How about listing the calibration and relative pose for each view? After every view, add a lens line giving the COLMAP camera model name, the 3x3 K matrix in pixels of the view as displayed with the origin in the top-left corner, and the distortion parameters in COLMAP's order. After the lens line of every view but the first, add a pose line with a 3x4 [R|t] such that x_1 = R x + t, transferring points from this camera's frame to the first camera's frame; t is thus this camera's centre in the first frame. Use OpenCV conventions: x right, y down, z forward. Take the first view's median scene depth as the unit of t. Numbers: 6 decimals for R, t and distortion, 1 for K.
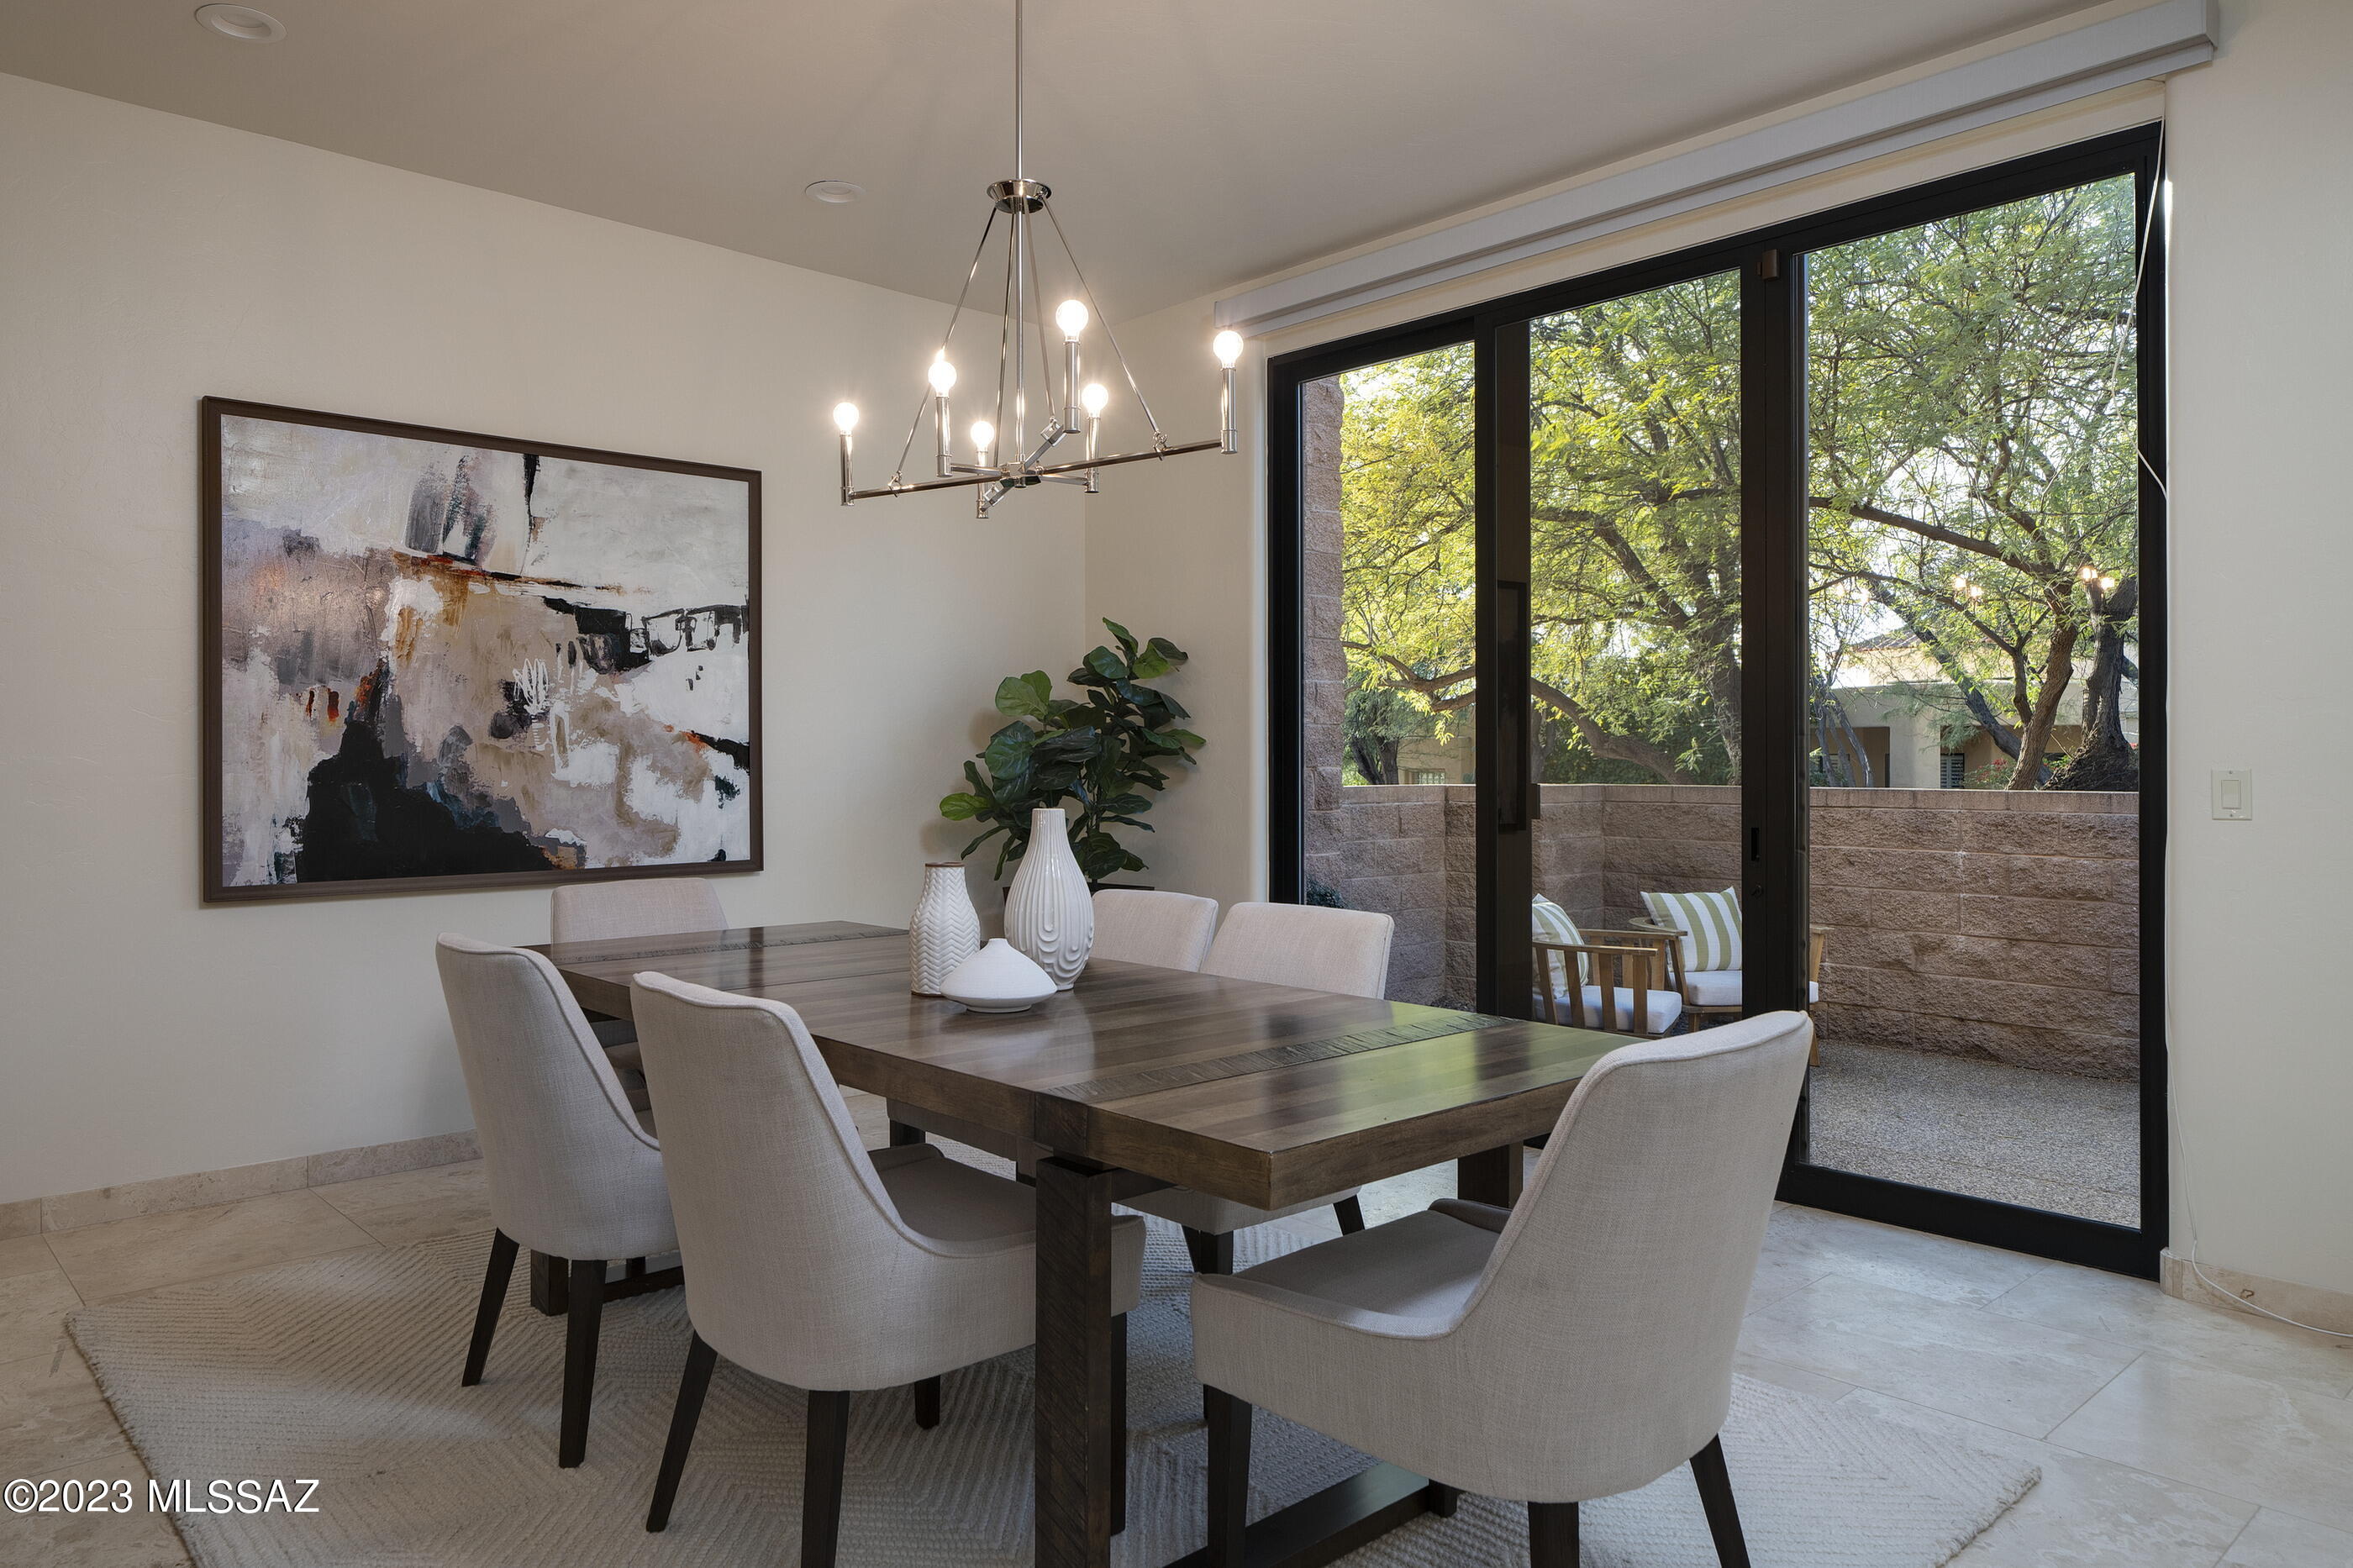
lens RADIAL K [[1508.3, 0, 1173.8], [0, 1508.3, 777.4], [0, 0, 1]] dist [0.000248, 0.000046]
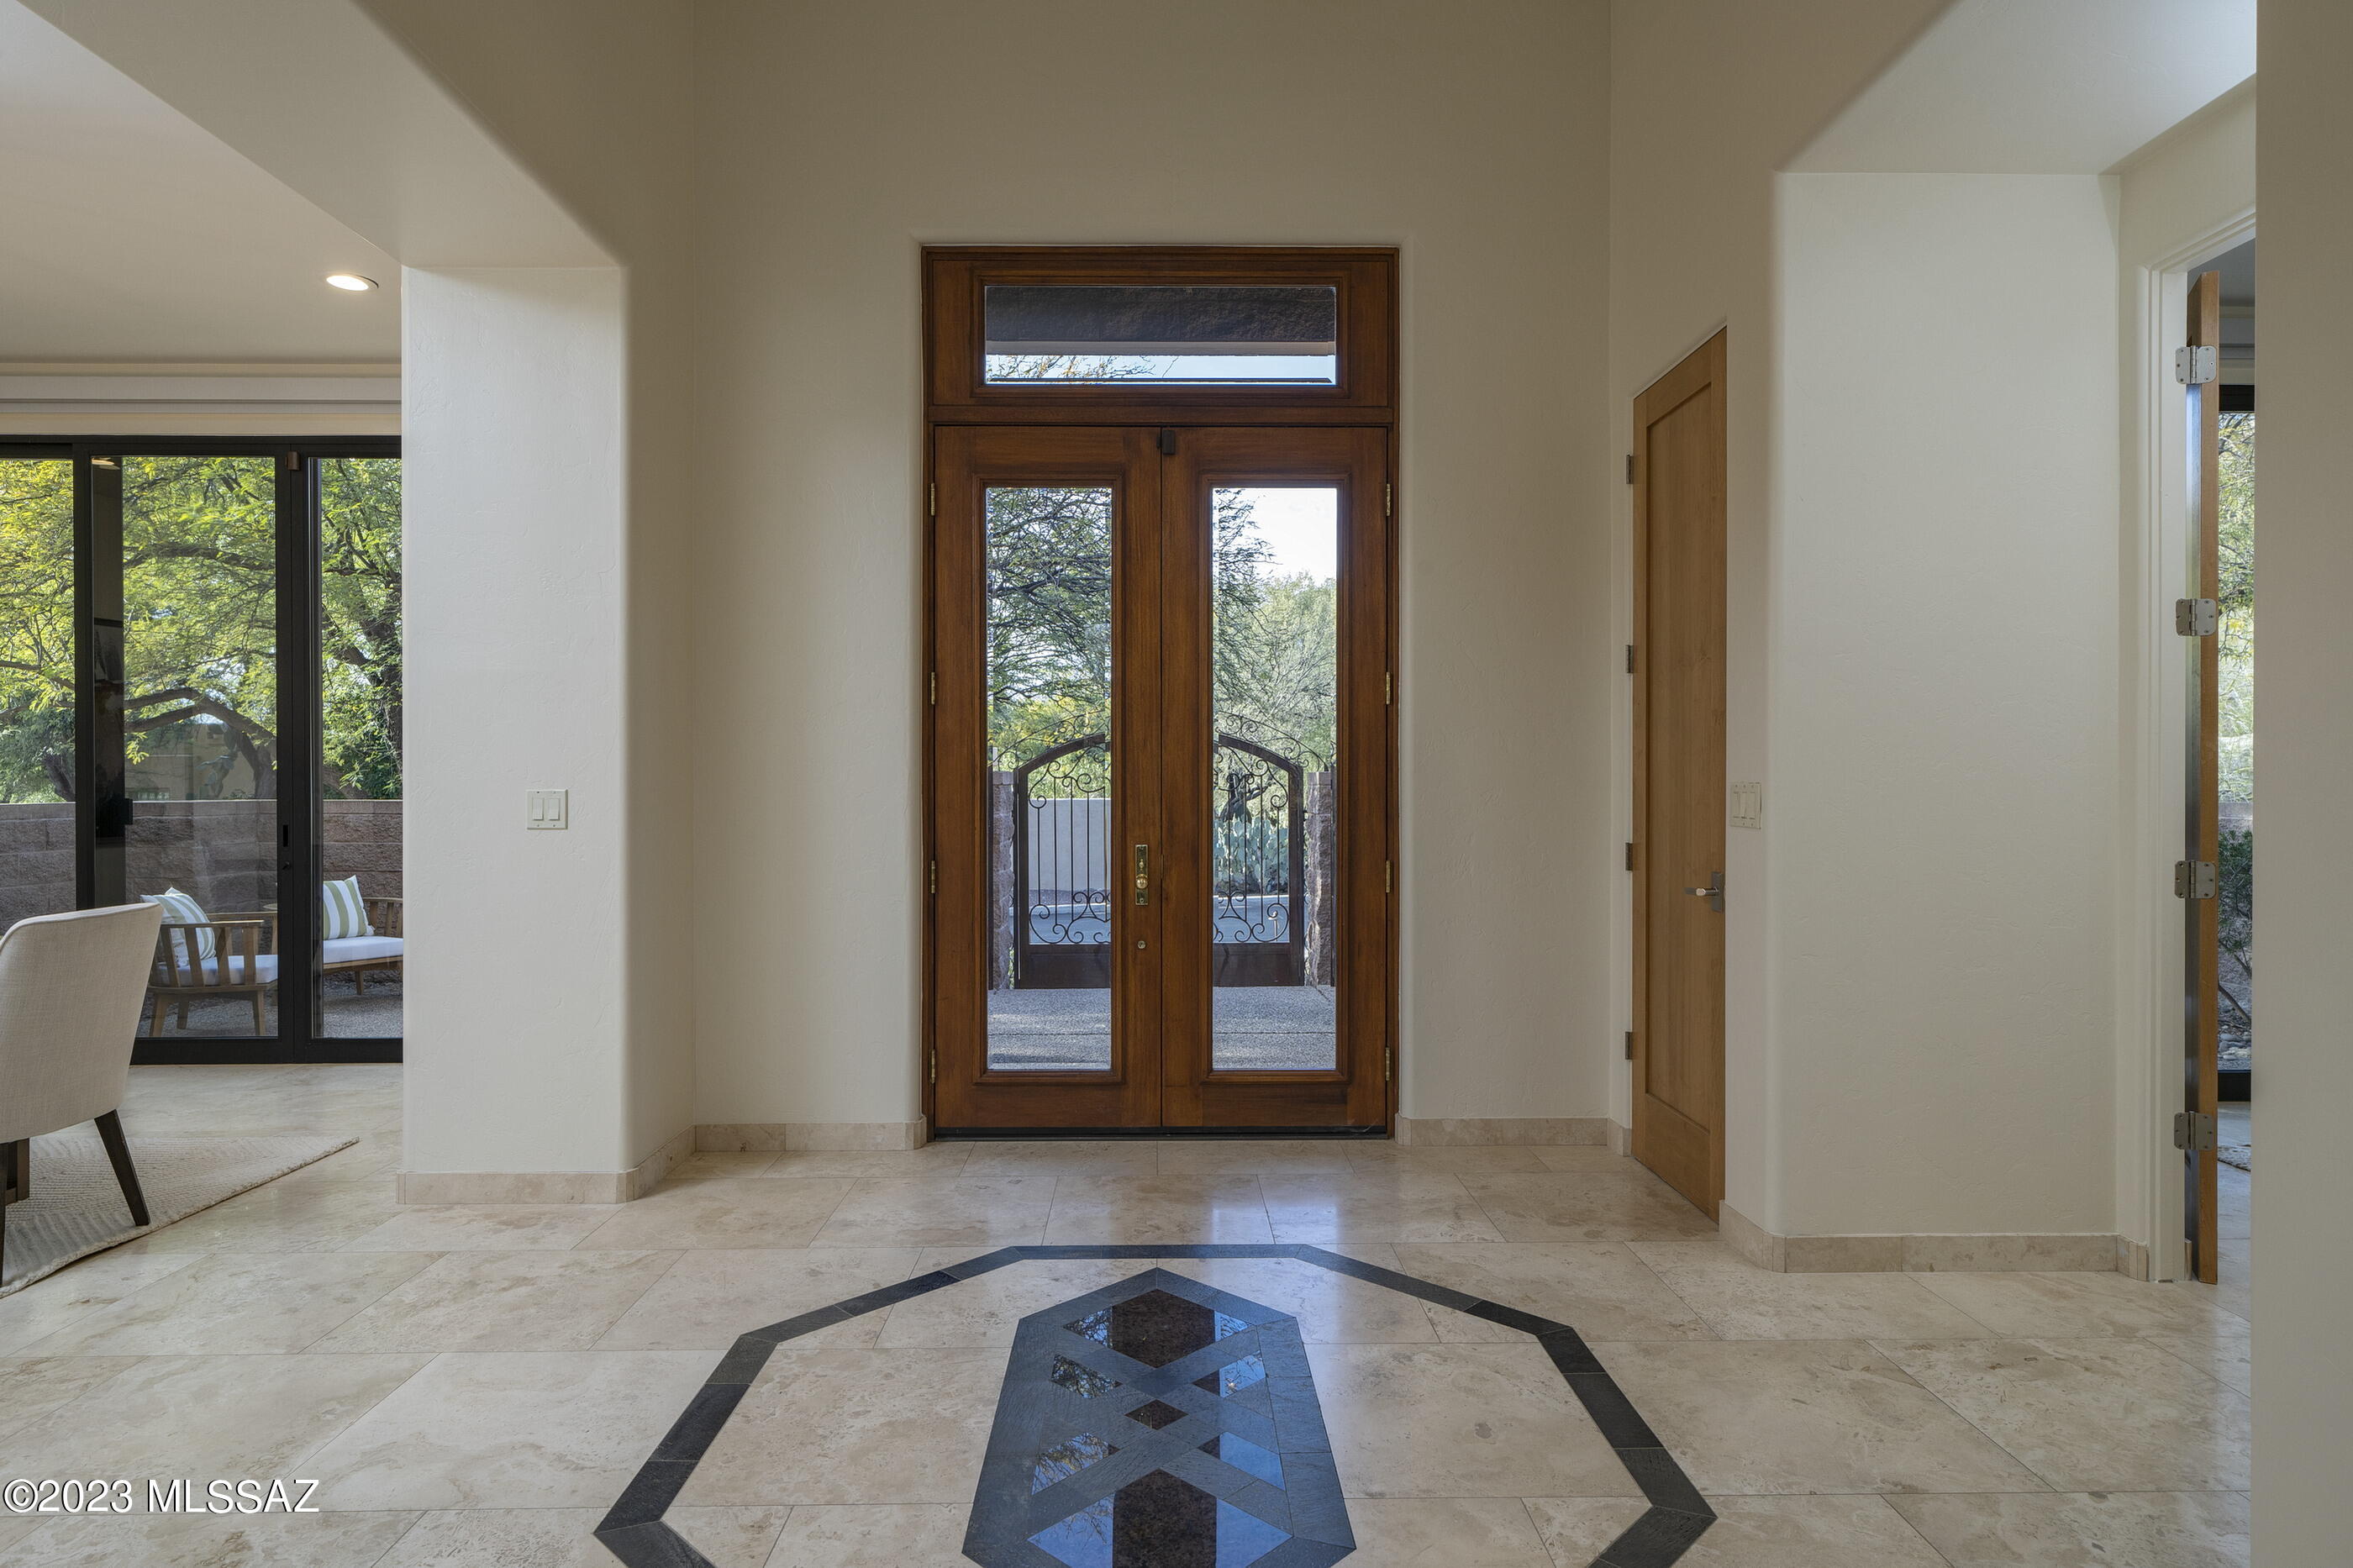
lens RADIAL K [[1320.7, 0, 1169.8], [0, 1320.7, 800.7], [0, 0, 1]] dist [-0.006469, -0.000330]
pose [[0.680251, -0.005182, 0.732961, 0.008501], [0.003401, 0.999987, 0.003914, 0.004619], [-0.732971, -0.000170, 0.680259, -0.356045]]
